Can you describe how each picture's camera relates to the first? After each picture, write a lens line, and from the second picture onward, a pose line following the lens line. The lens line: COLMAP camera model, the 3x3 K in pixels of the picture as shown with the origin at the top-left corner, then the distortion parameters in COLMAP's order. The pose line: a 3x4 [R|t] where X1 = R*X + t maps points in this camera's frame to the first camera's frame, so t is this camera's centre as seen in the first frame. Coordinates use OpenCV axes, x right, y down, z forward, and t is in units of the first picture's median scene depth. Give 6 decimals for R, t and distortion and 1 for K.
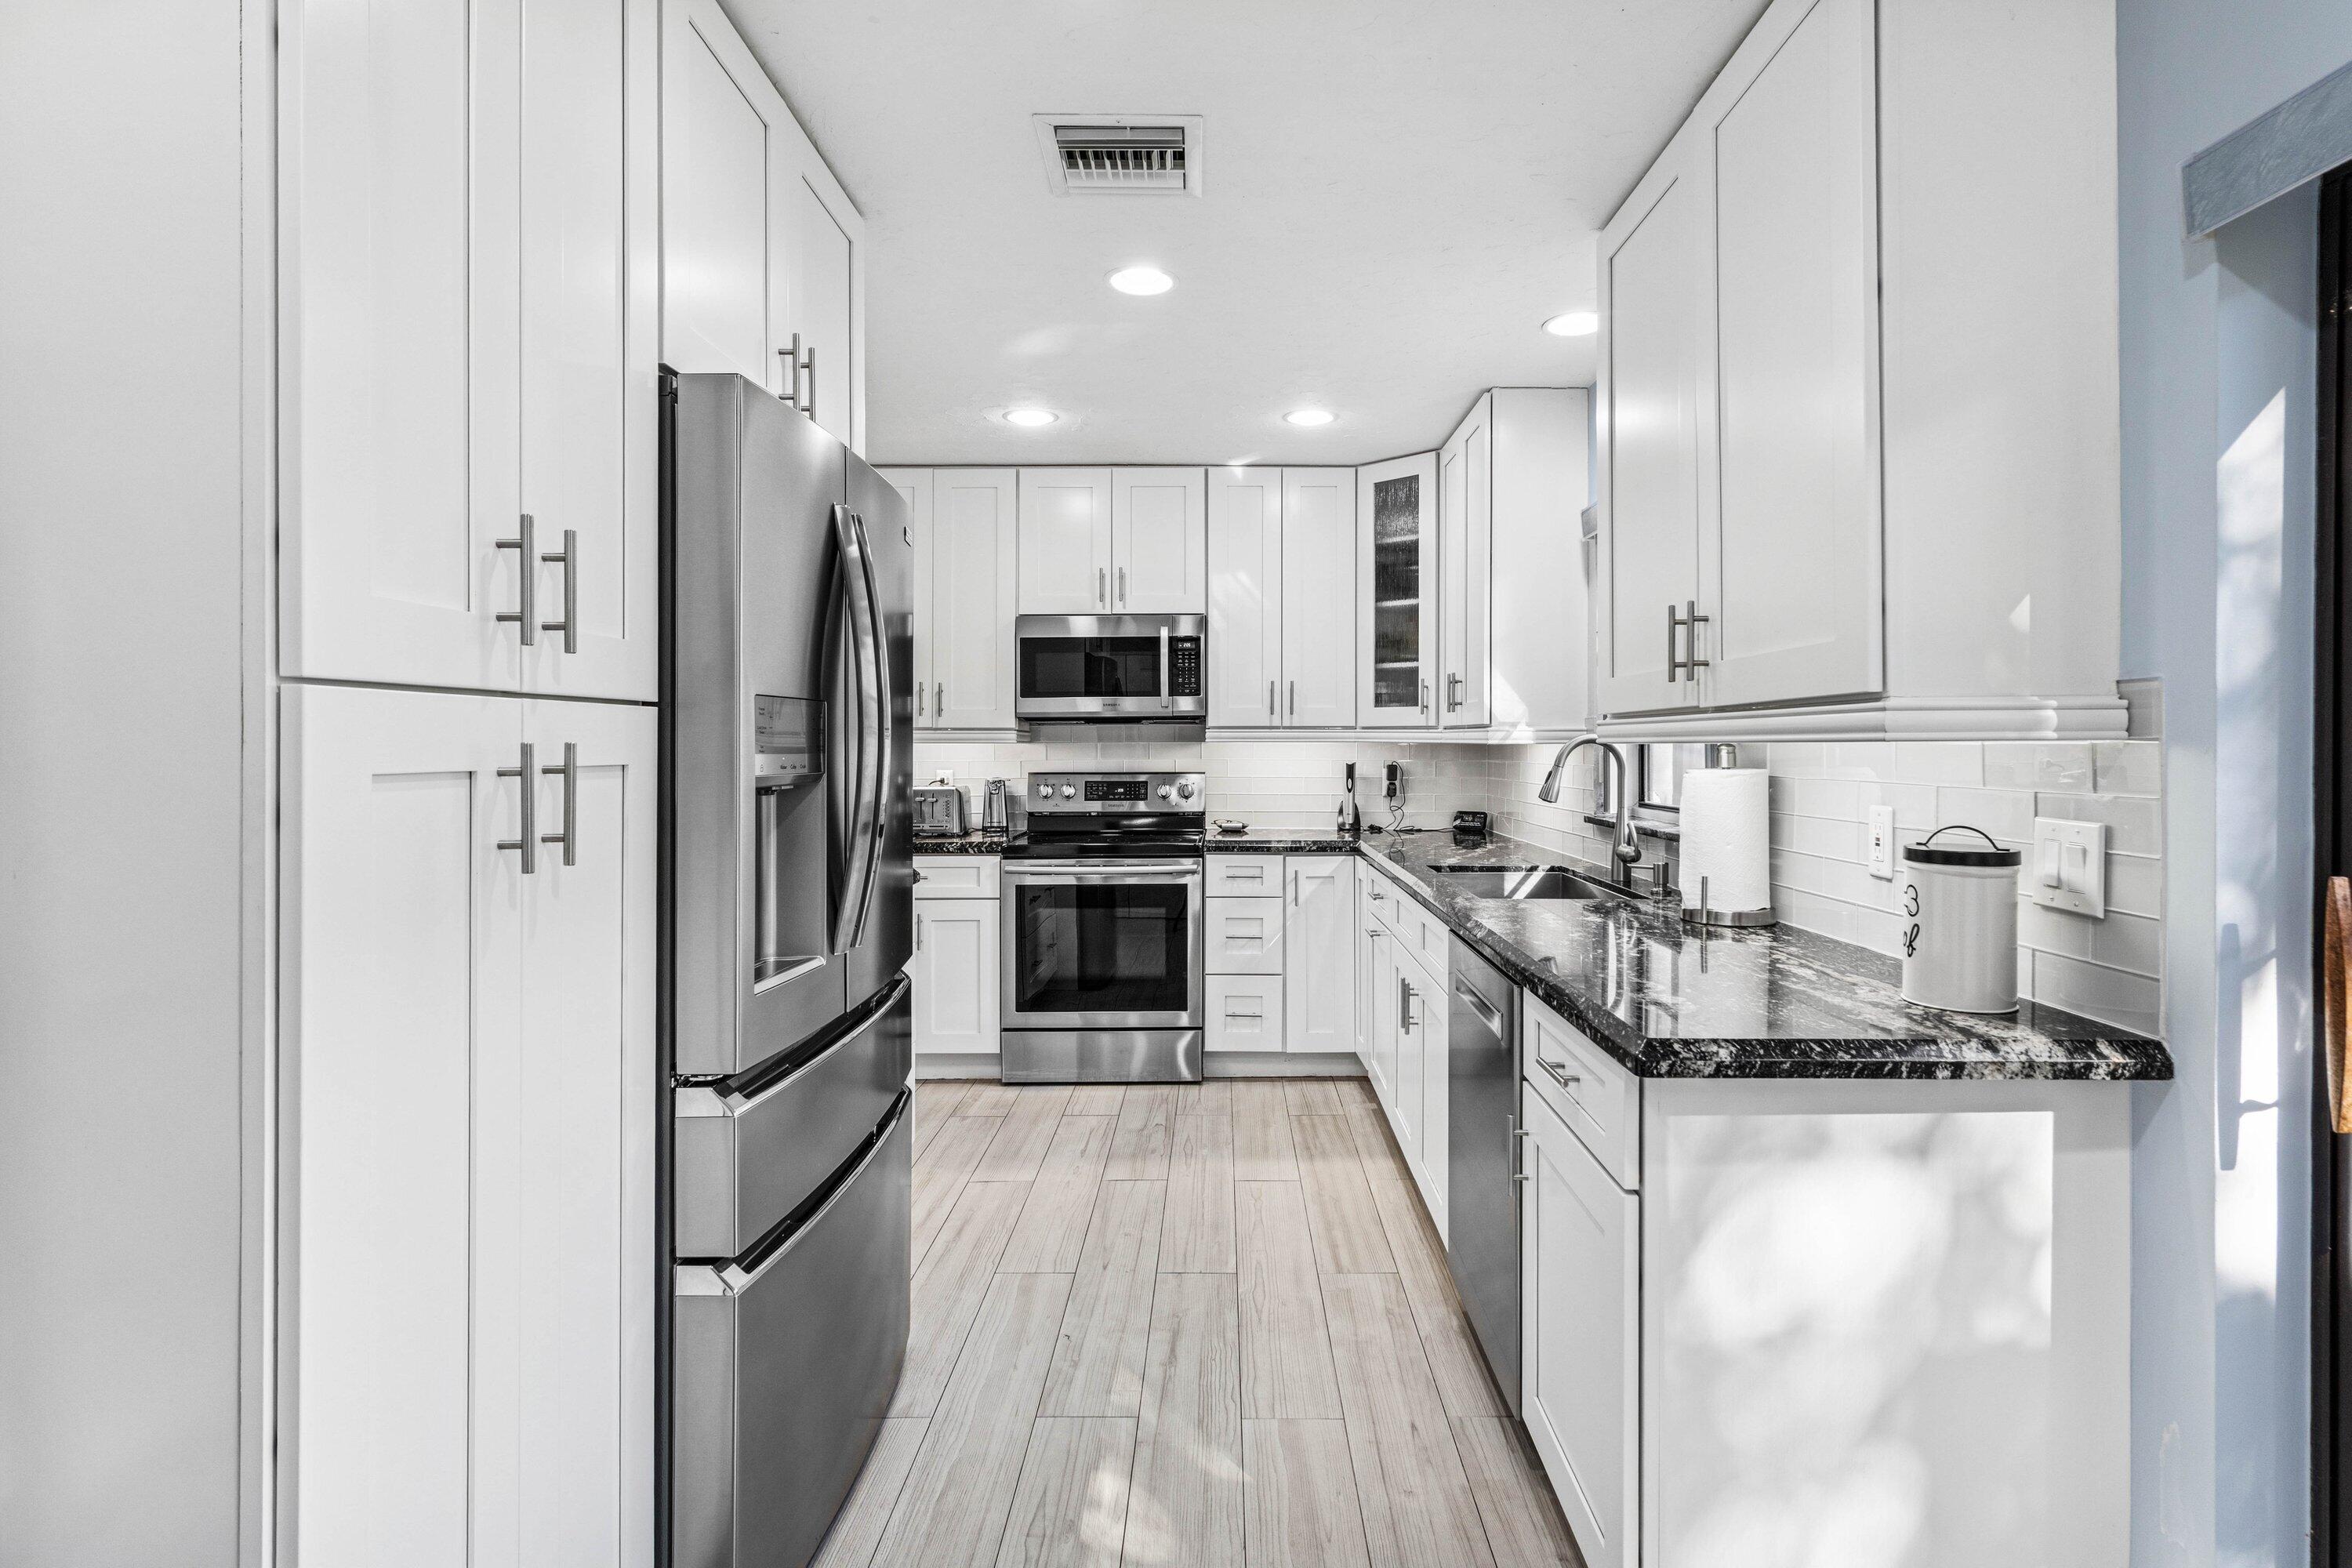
lens RADIAL K [[1150.3, 0, 1197.1], [0, 1150.3, 734.5], [0, 0, 1]] dist [0.004429, 0.000015]
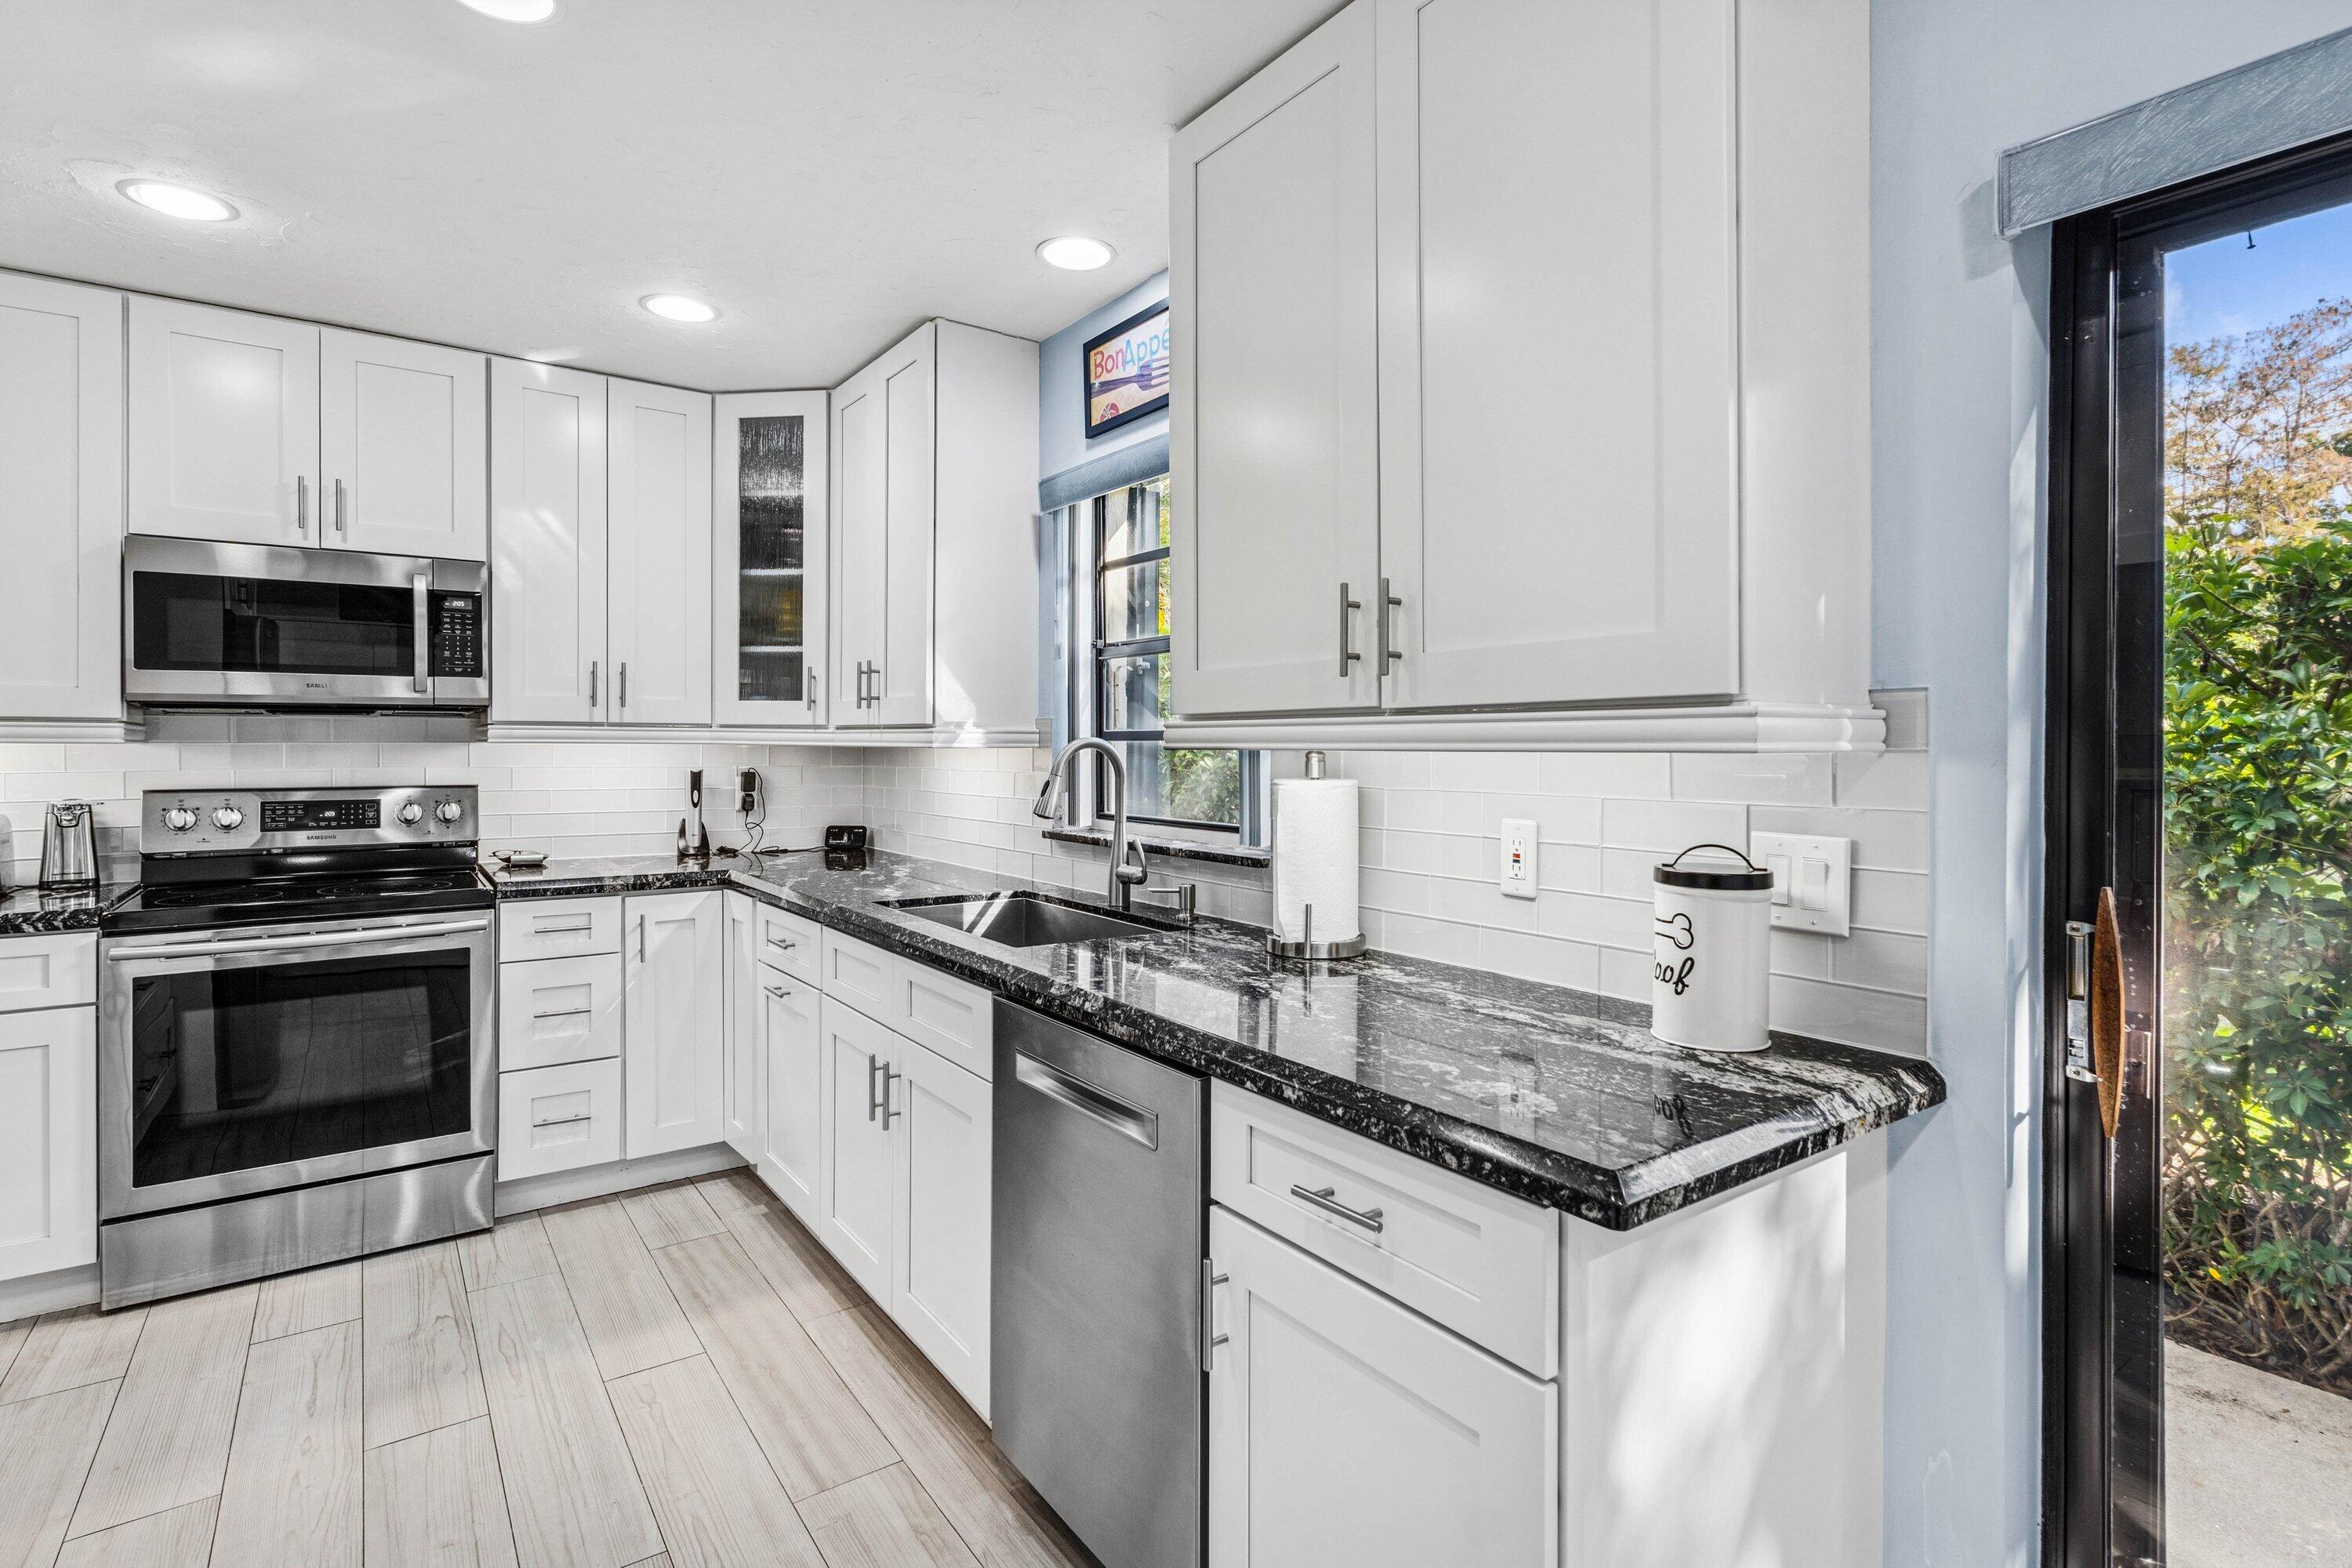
lens RADIAL K [[1139.8, 0, 1180.8], [0, 1139.8, 747.2], [0, 0, 1]] dist [0.003249, -0.000467]
pose [[0.799998, 0.002806, 0.599996, -0.077939], [-0.009317, 0.999927, 0.007745, -0.000285], [-0.599930, -0.011786, 0.799966, 0.191986]]
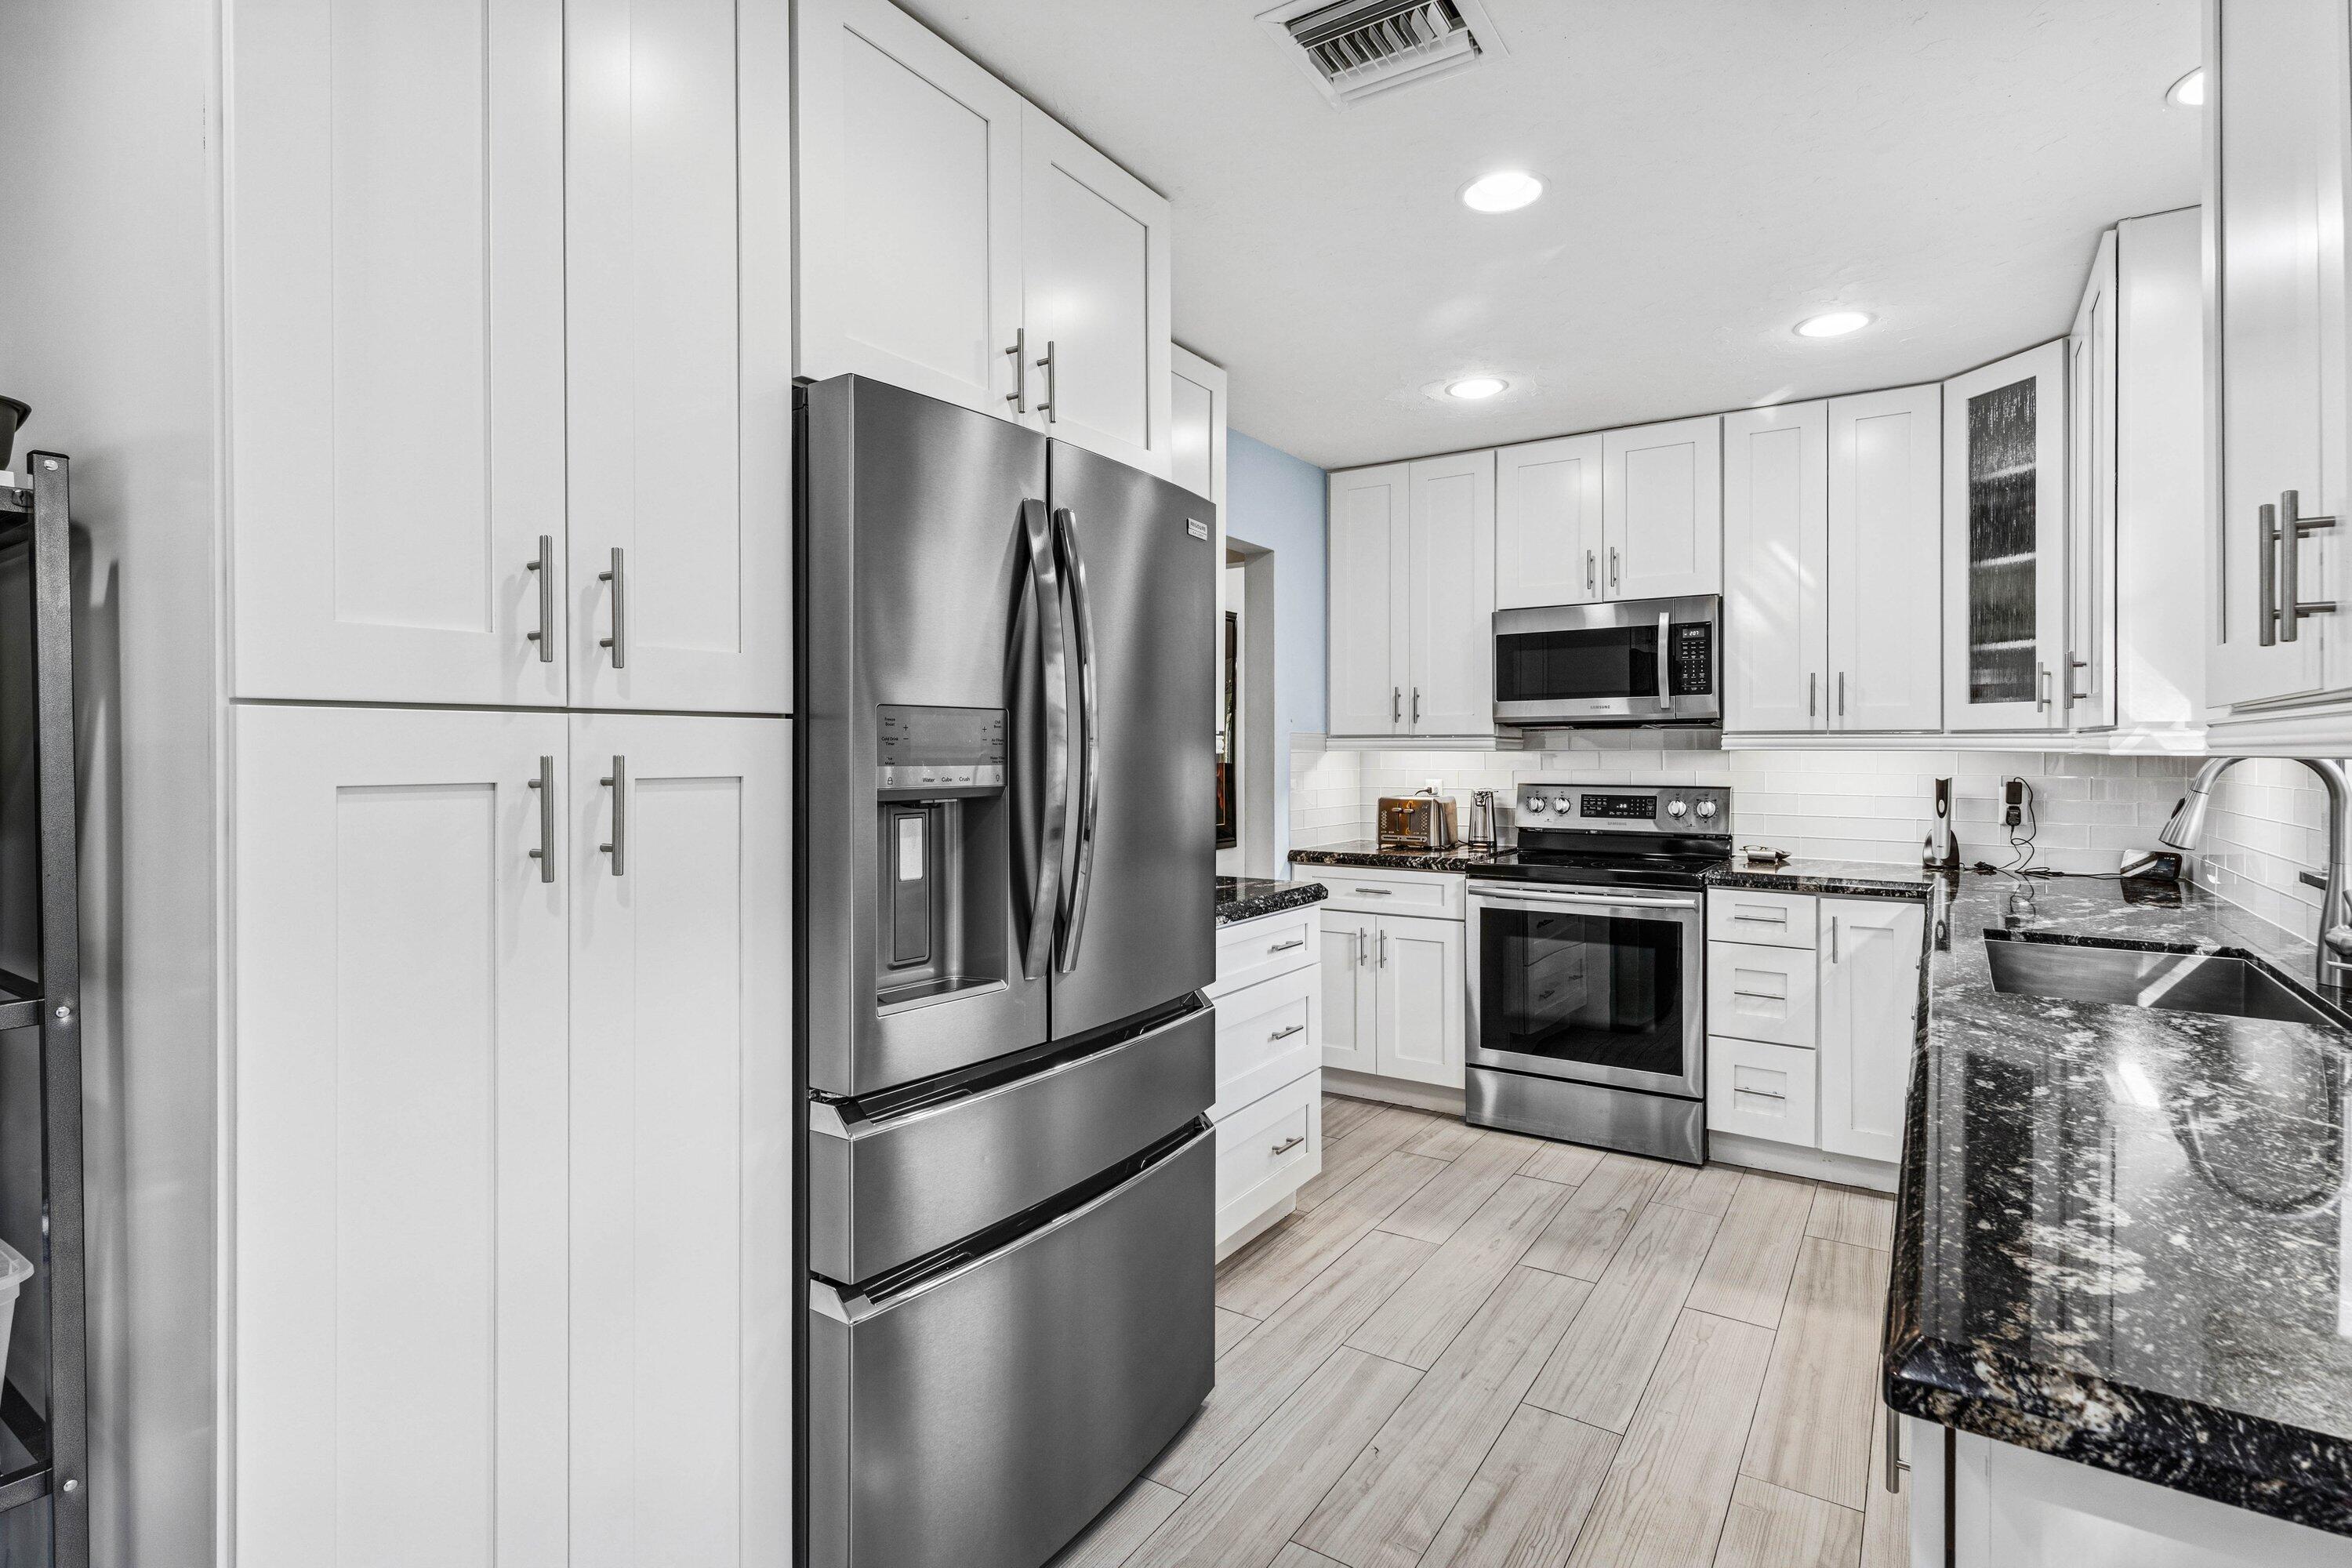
lens RADIAL K [[1123.2, 0, 1185.4], [0, 1123.2, 741.8], [0, 0, 1]] dist [0.006649, -0.000196]
pose [[0.843688, -0.002363, -0.536829, 0.122666], [0.003101, 0.999995, 0.000471, -0.001207], [0.536825, -0.002062, 0.843691, 0.125777]]
